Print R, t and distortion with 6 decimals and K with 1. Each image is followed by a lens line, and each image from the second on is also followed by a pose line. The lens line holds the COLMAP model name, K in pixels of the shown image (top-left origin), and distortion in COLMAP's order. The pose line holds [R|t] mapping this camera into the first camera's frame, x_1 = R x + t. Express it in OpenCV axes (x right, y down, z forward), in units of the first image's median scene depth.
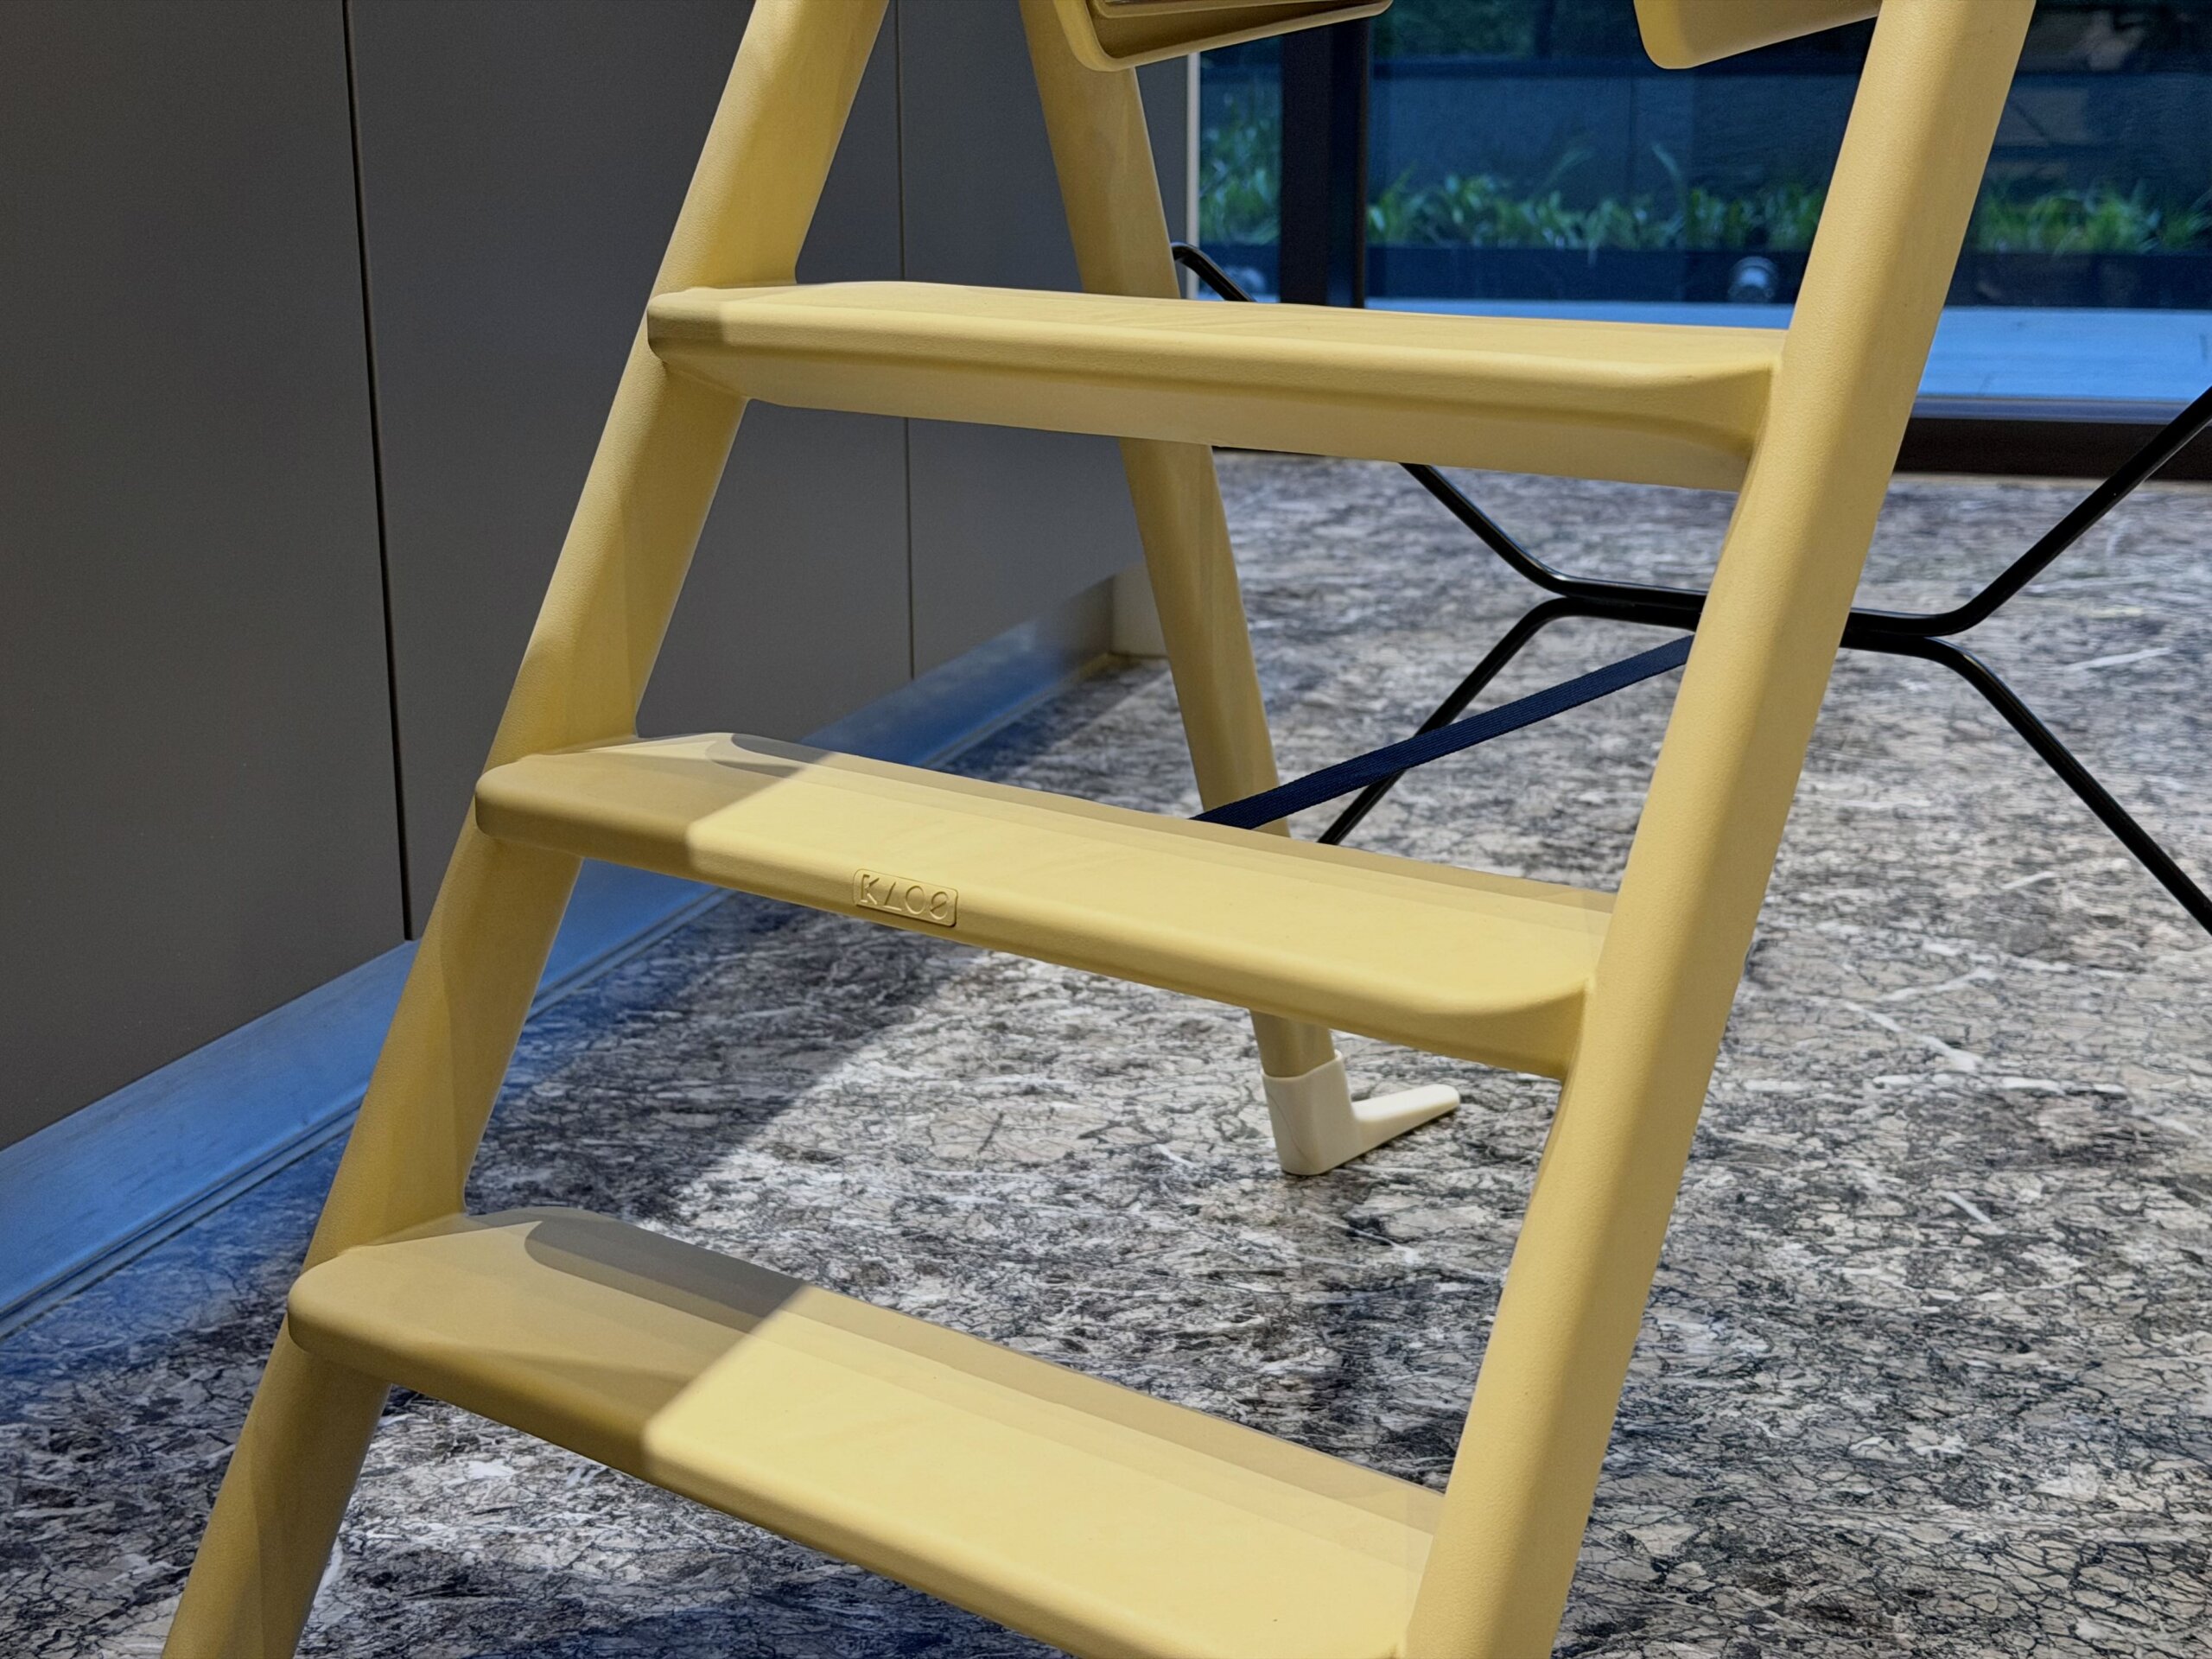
lens RADIAL K [[3029.7, 0, 1127.1], [0, 3029.7, 831.4], [0, 0, 1]] dist [0.198975, 0.000000]
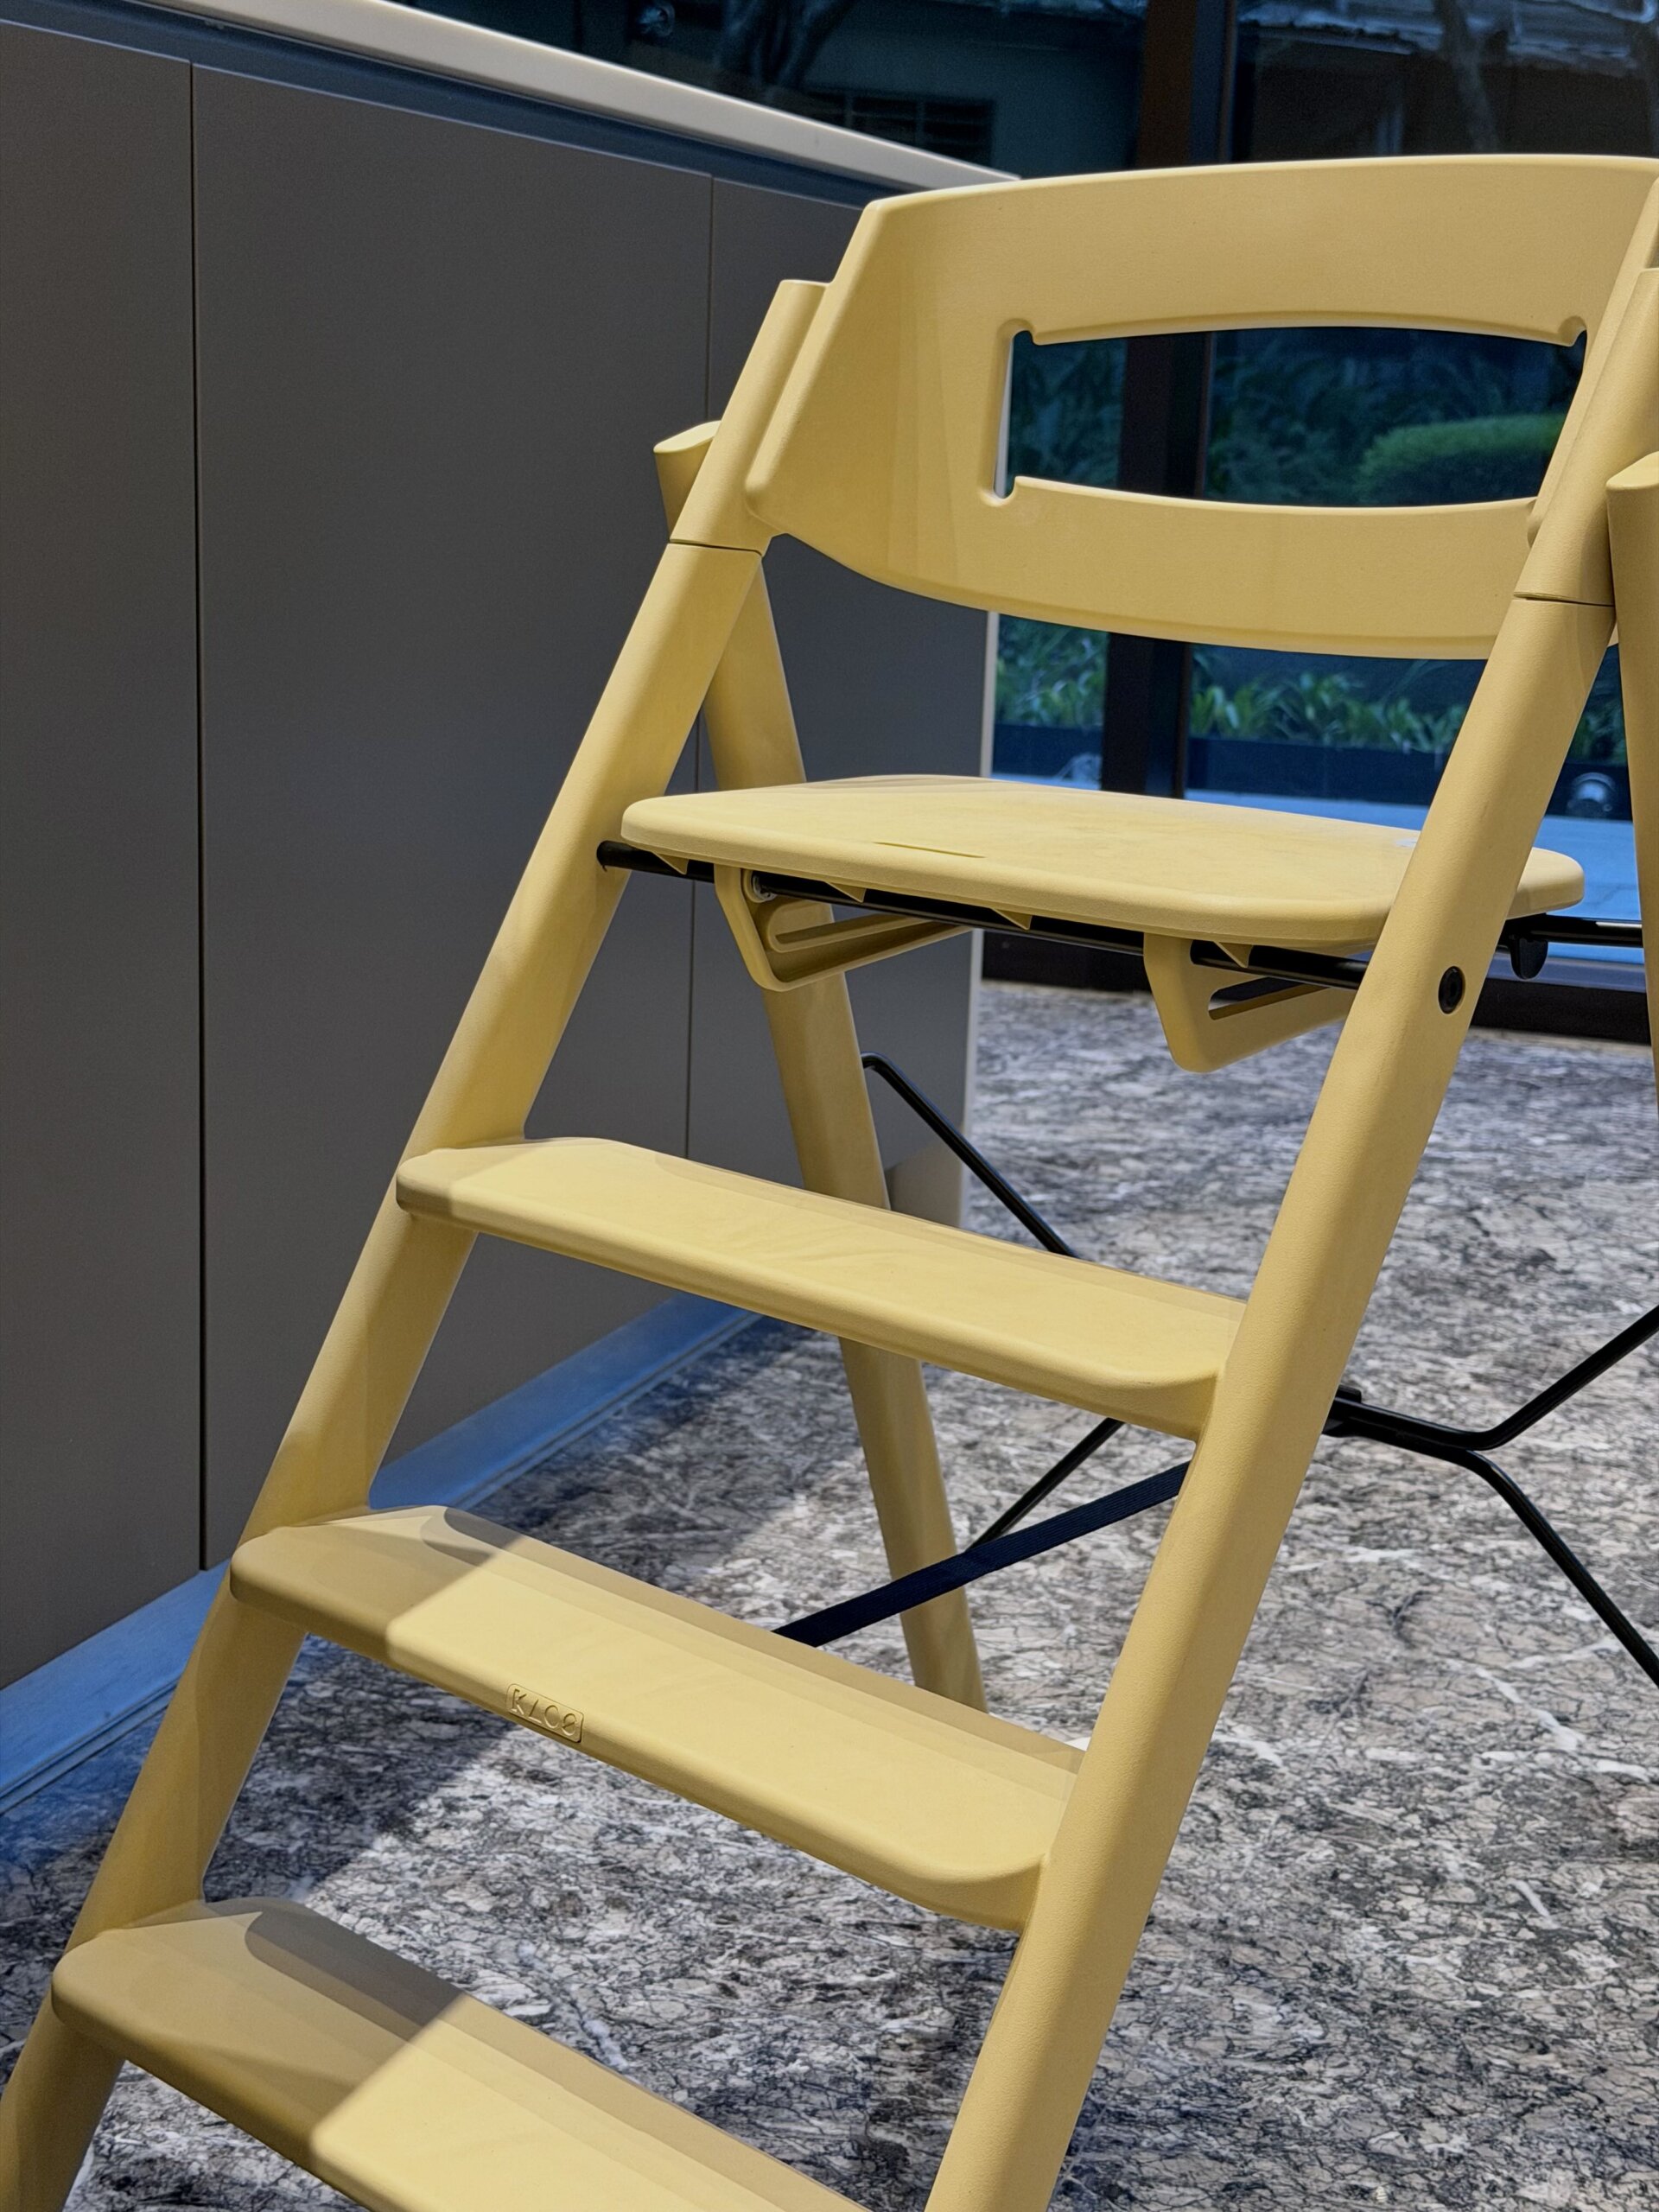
lens RADIAL K [[3029.7, 0, 843.5], [0, 3029.7, 1182.0], [0, 0, 1]] dist [0.198975, 0.000000]
pose [[0.997231, 0.053607, -0.051542, 0.064923], [-0.054223, 0.998472, -0.010624, -0.120002], [0.050894, 0.013390, 0.998614, -0.164293]]
